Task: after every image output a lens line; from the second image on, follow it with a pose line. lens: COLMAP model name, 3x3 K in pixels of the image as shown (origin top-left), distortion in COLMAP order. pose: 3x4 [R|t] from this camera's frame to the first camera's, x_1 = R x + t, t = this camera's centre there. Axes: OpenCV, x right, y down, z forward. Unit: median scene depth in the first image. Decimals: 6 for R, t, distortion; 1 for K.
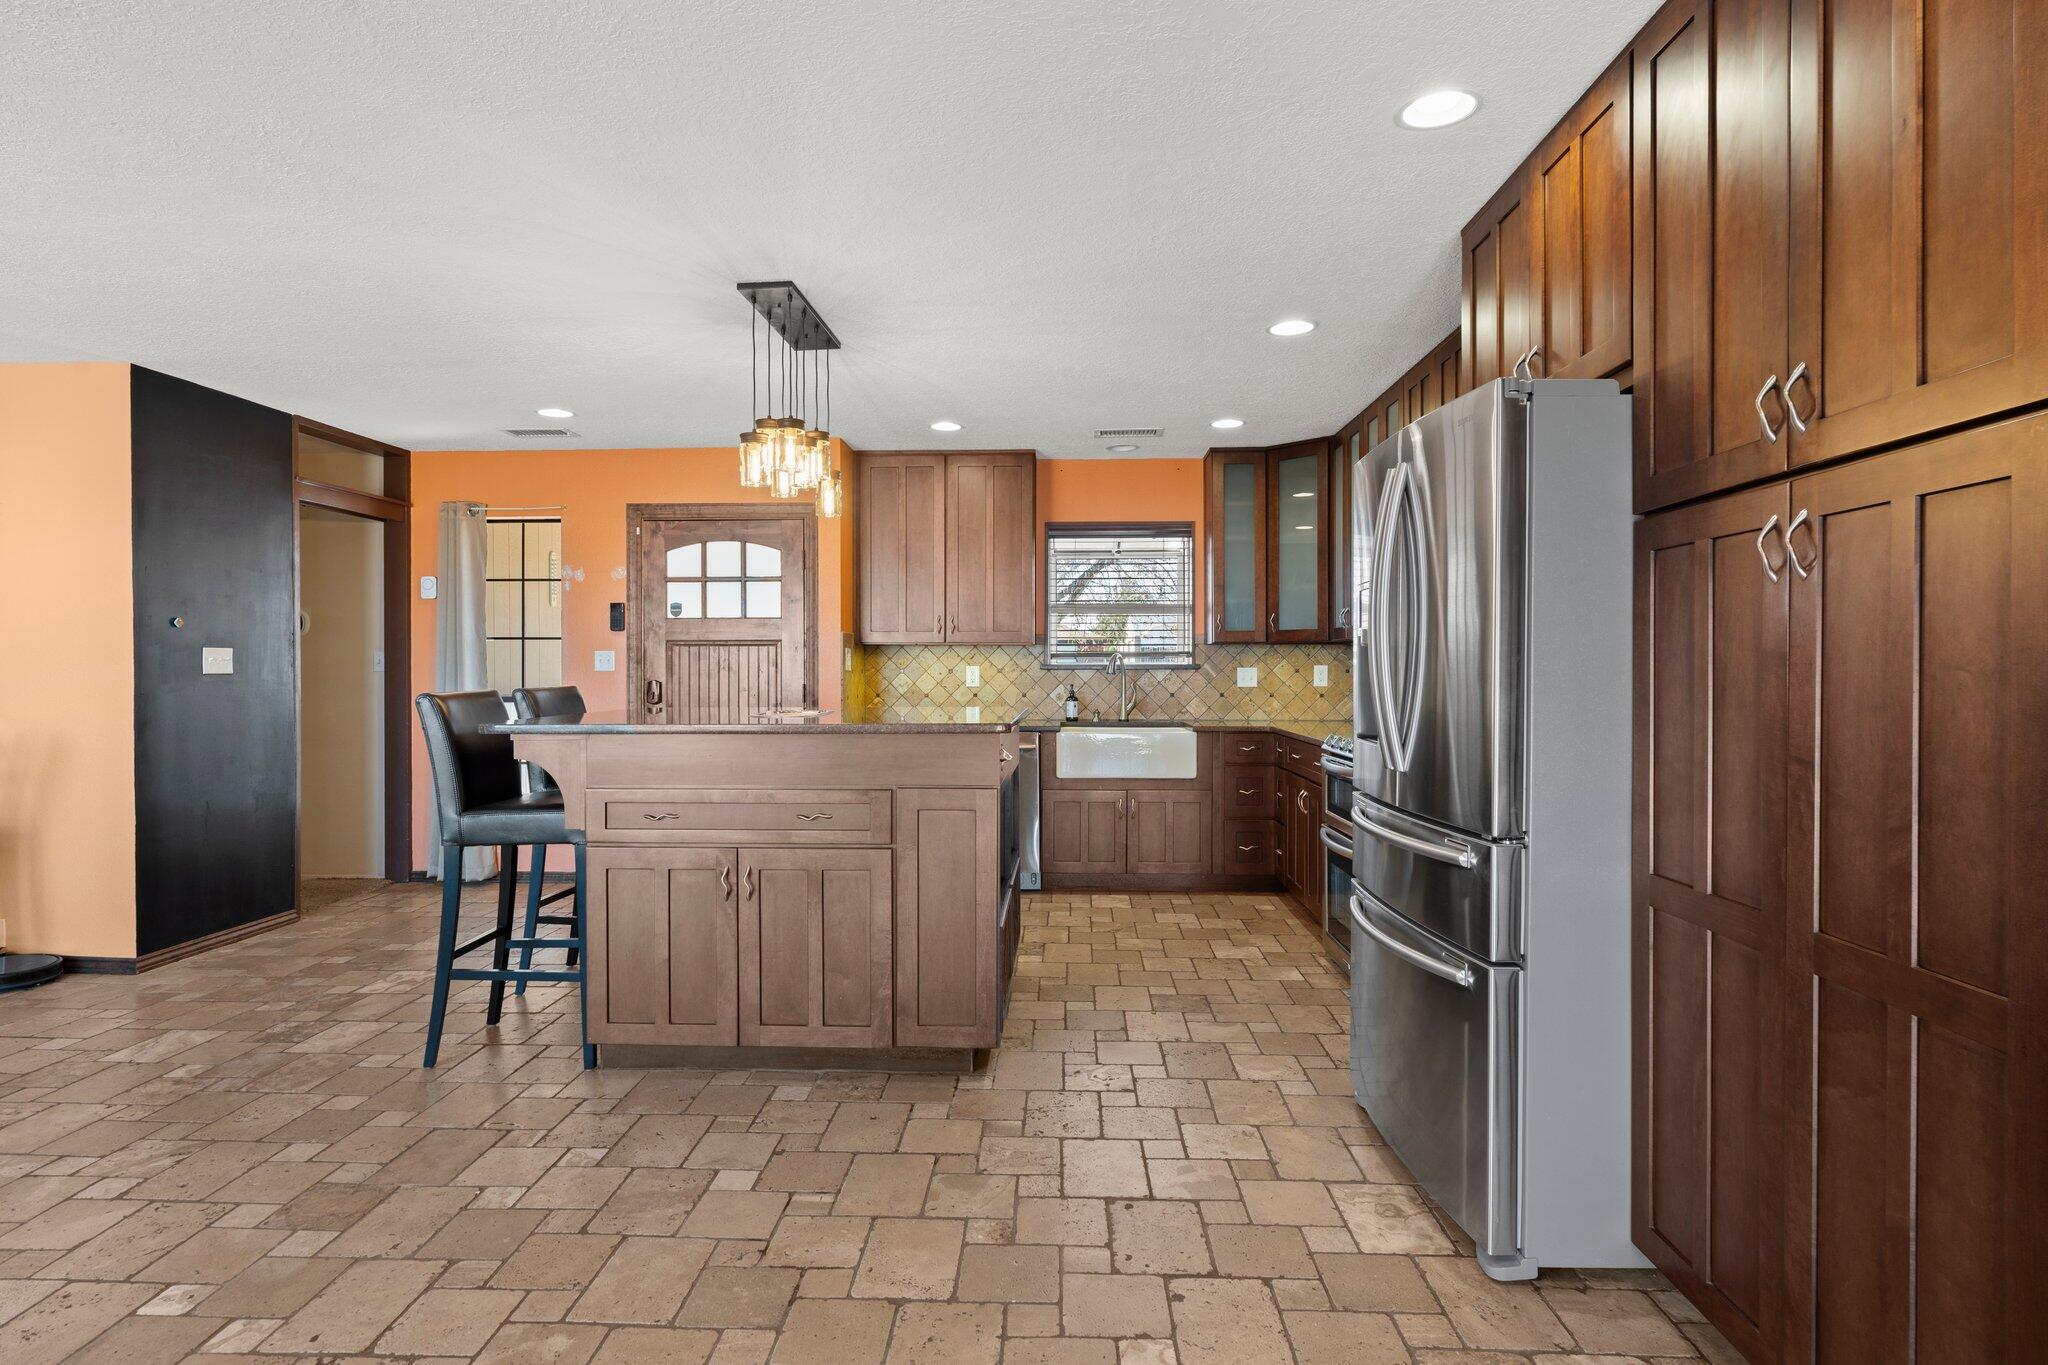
lens RADIAL K [[1080.7, 0, 1016.1], [0, 1080.7, 678.9], [0, 0, 1]] dist [-0.002686, -0.000109]
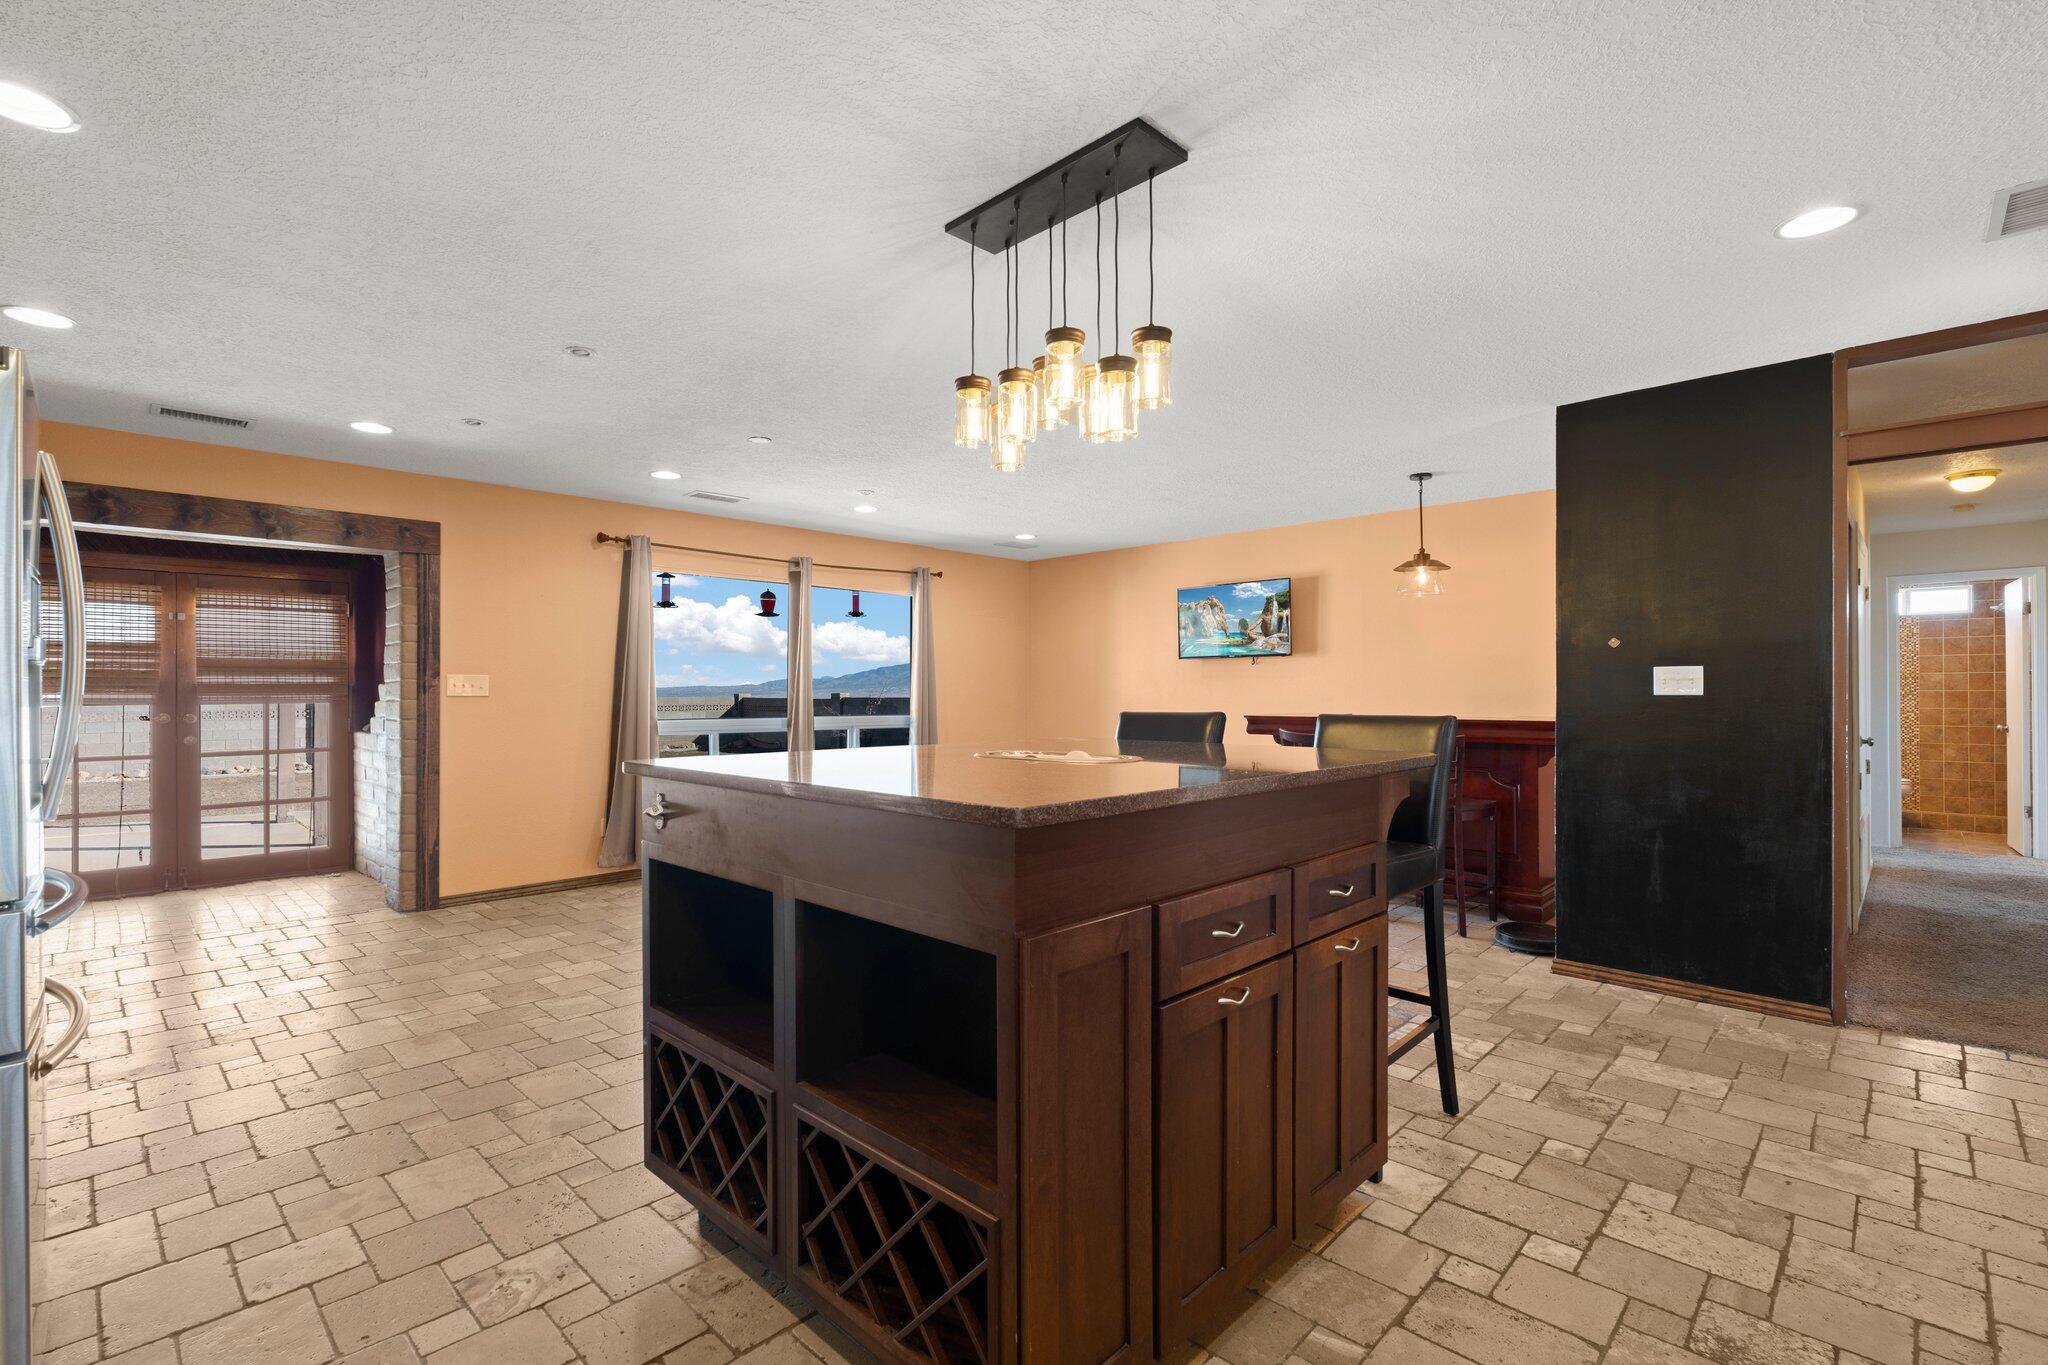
lens RADIAL K [[924.3, 0, 1019.2], [0, 924.3, 686.8], [0, 0, 1]] dist [-0.002413, 0.000168]
pose [[-0.662725, 0.001588, -0.748861, 0.171807], [-0.004744, 0.999969, 0.006319, -0.011118], [0.748848, 0.007740, -0.662697, 0.907688]]
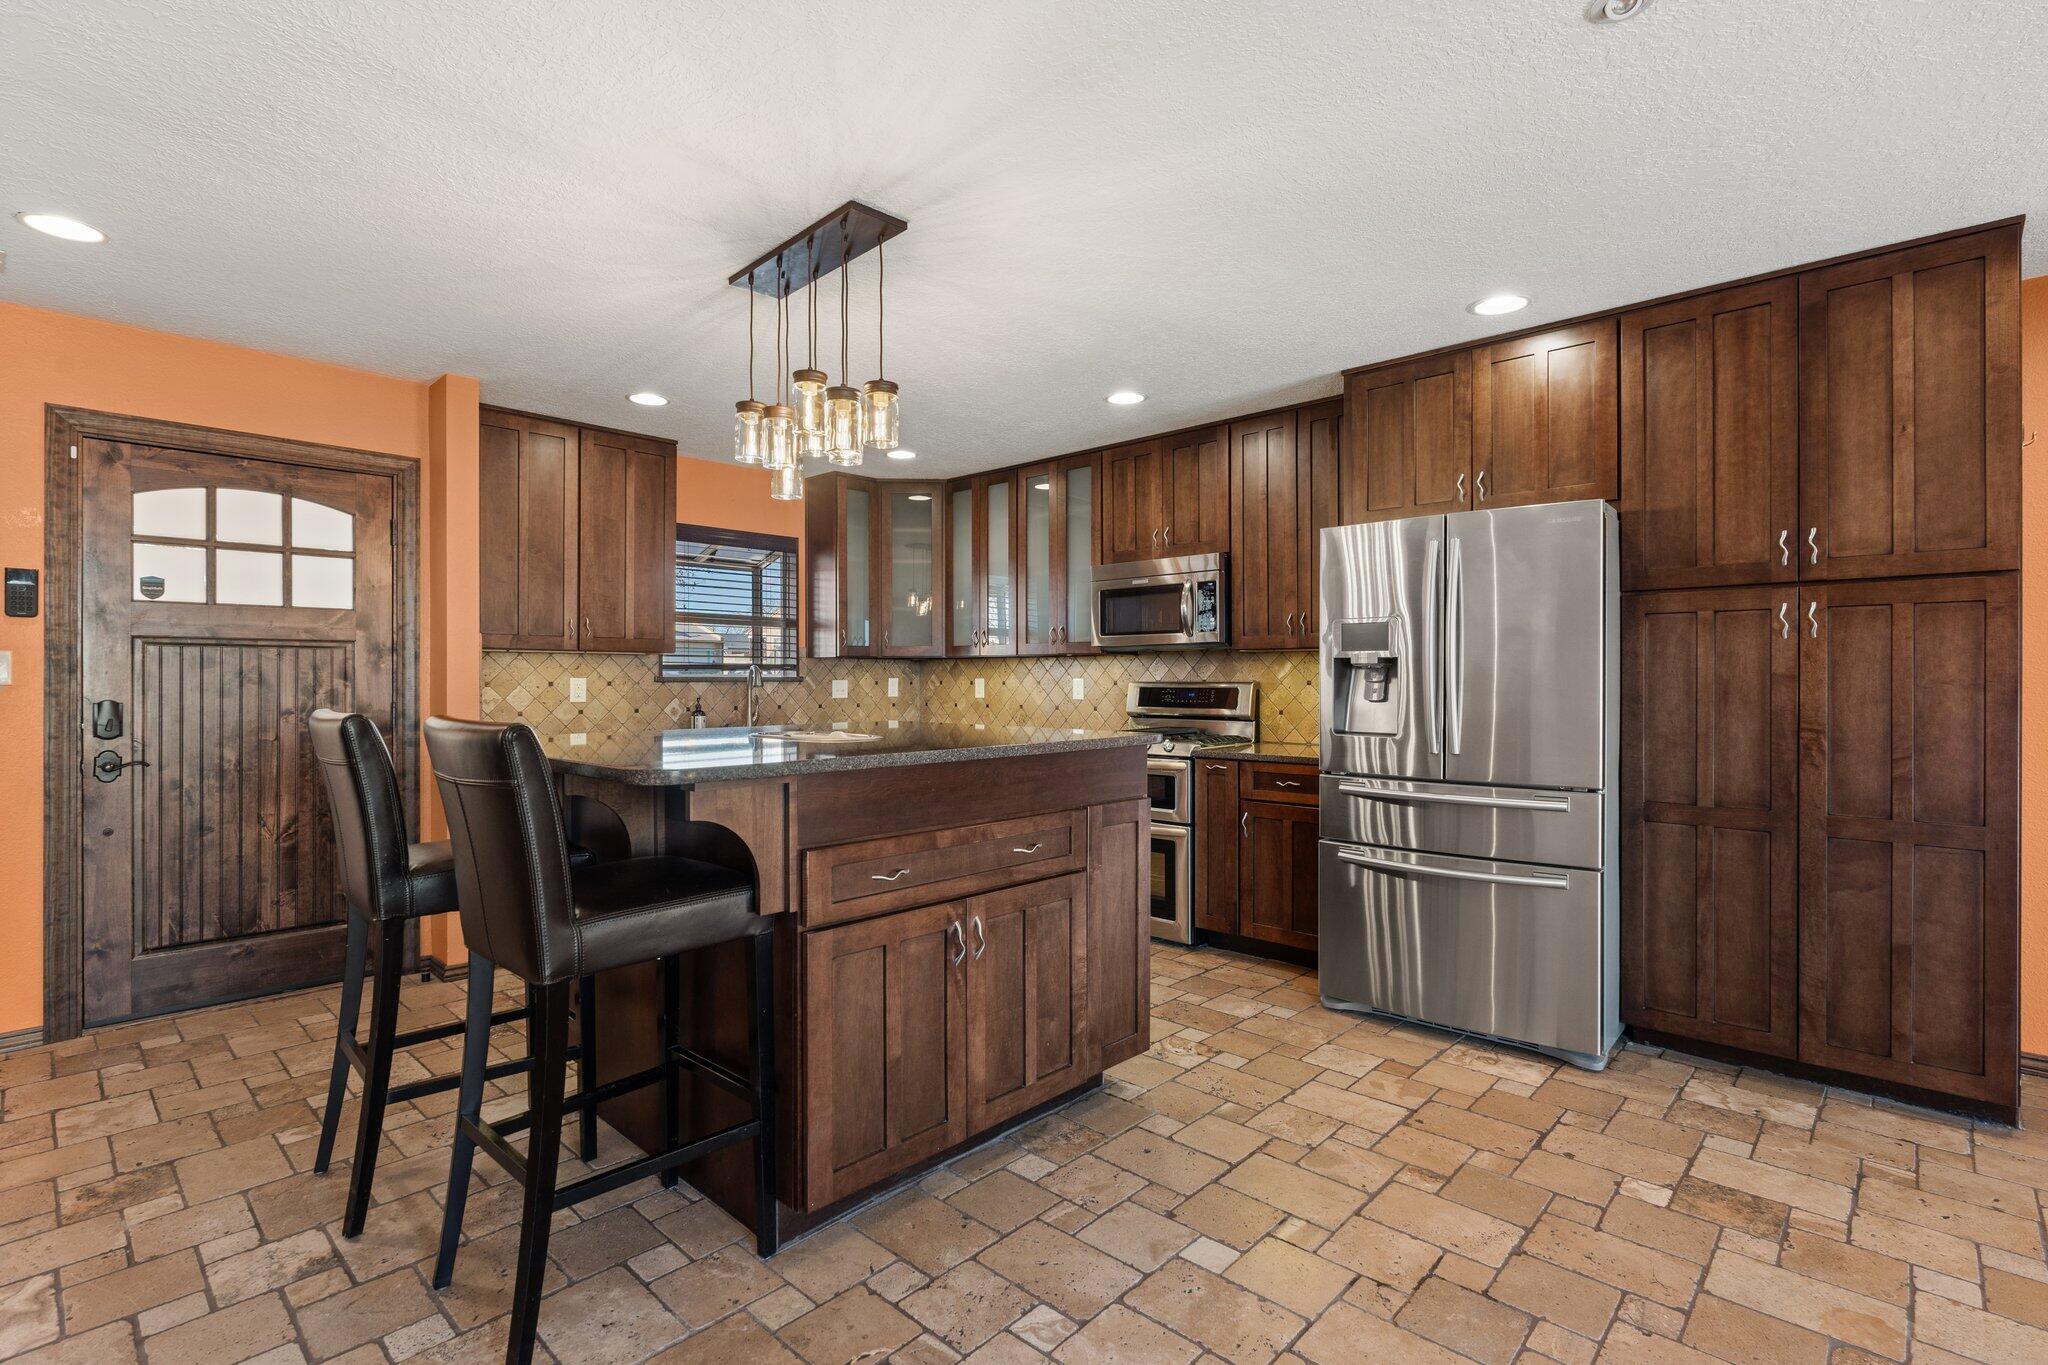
lens RADIAL K [[962.0, 0, 1017.4], [0, 962.0, 679.8], [0, 0, 1]] dist [-0.002154, -0.000258]
pose [[0.653662, 0.001404, 0.756786, -0.432483], [0.006800, 0.999947, -0.007728, -0.002519], [-0.756756, 0.010198, 0.653618, 0.267034]]
